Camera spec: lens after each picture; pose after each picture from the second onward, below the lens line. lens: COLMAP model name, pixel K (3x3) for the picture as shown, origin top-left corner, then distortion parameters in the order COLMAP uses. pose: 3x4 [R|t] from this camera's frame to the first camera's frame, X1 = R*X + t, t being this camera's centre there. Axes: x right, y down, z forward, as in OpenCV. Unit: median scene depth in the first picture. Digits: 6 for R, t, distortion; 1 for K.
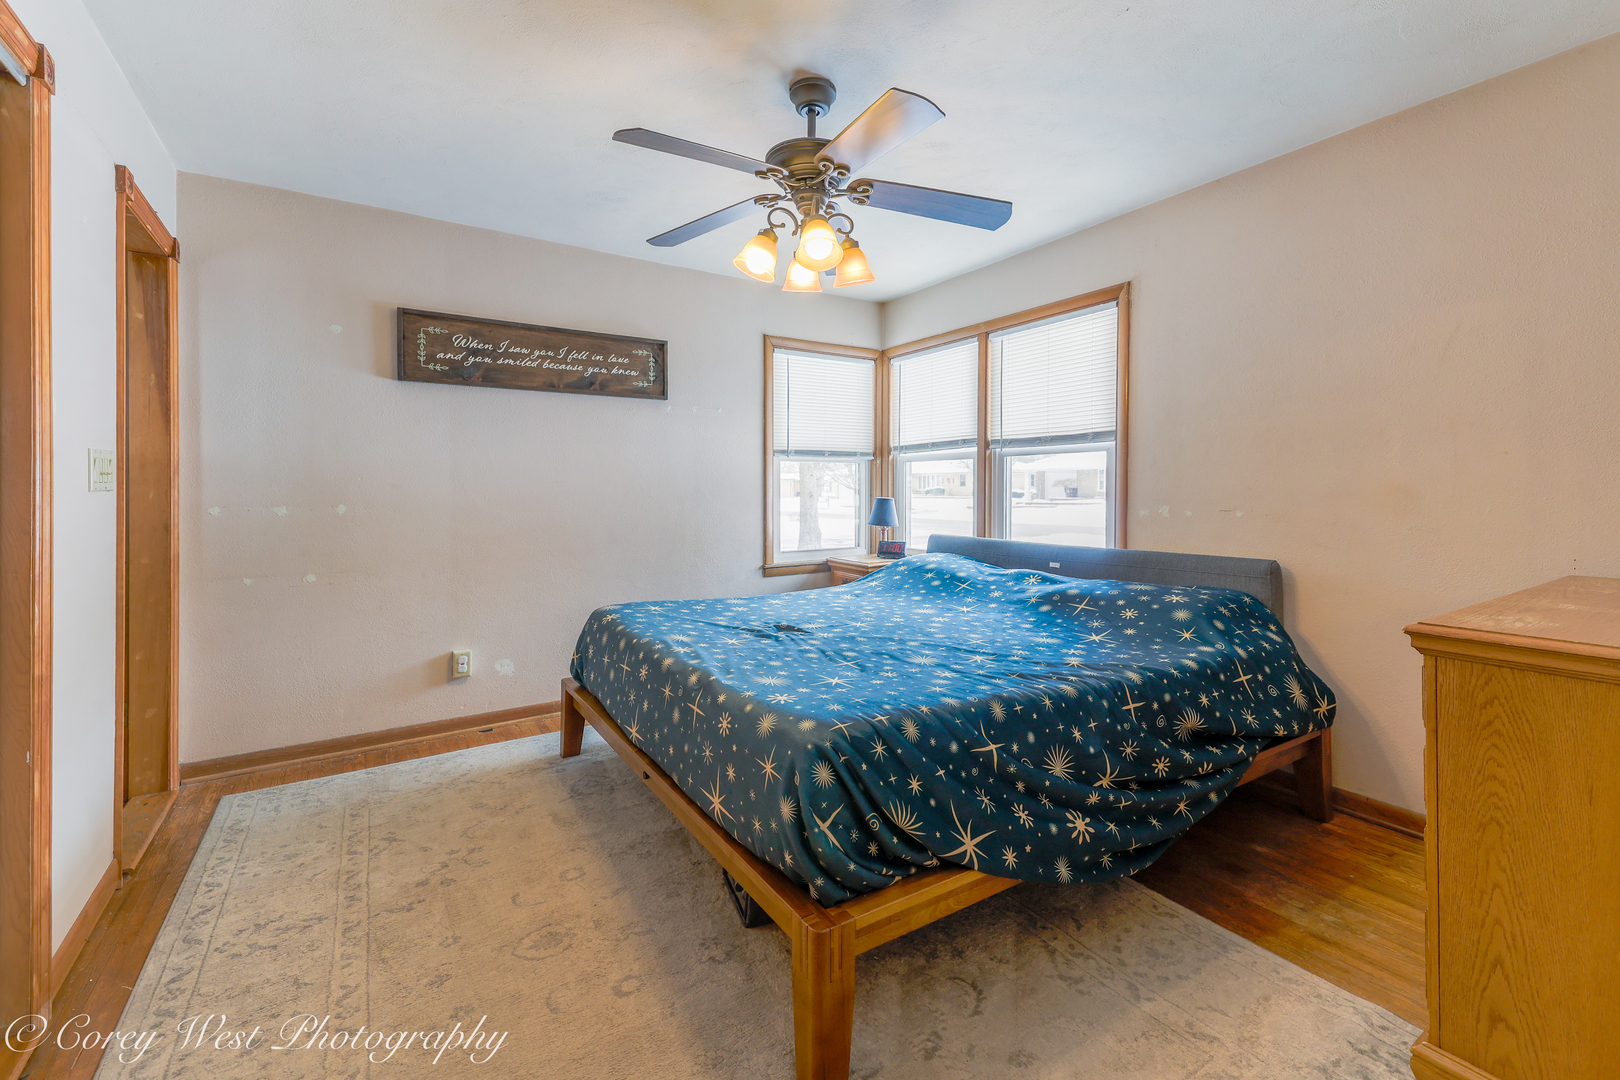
lens RADIAL K [[695.5, 0, 814.8], [0, 695.5, 489.5], [0, 0, 1]] dist [0.022257, -0.000082]
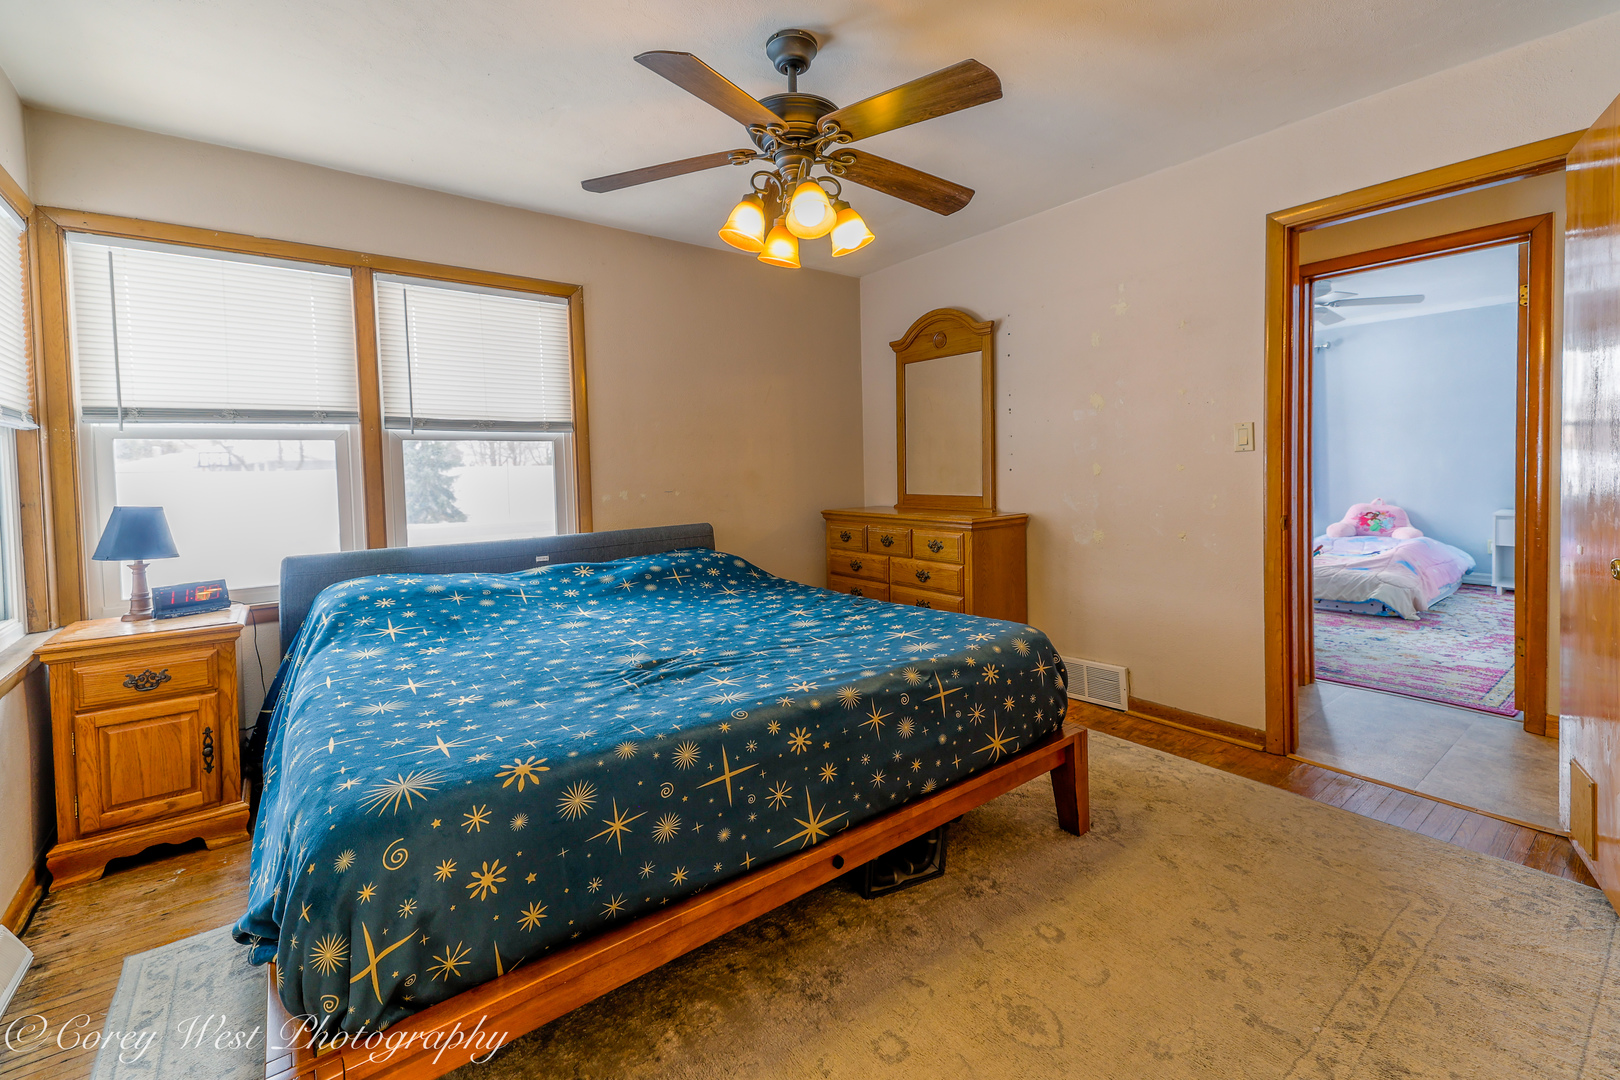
lens RADIAL K [[695.5, 0, 814.8], [0, 695.5, 489.5], [0, 0, 1]] dist [0.022257, -0.000082]
pose [[-0.096148, -0.023093, 0.995099, -0.644123], [0.024954, 0.999361, 0.025603, -0.000918], [-0.995054, 0.027294, -0.095510, 0.725795]]
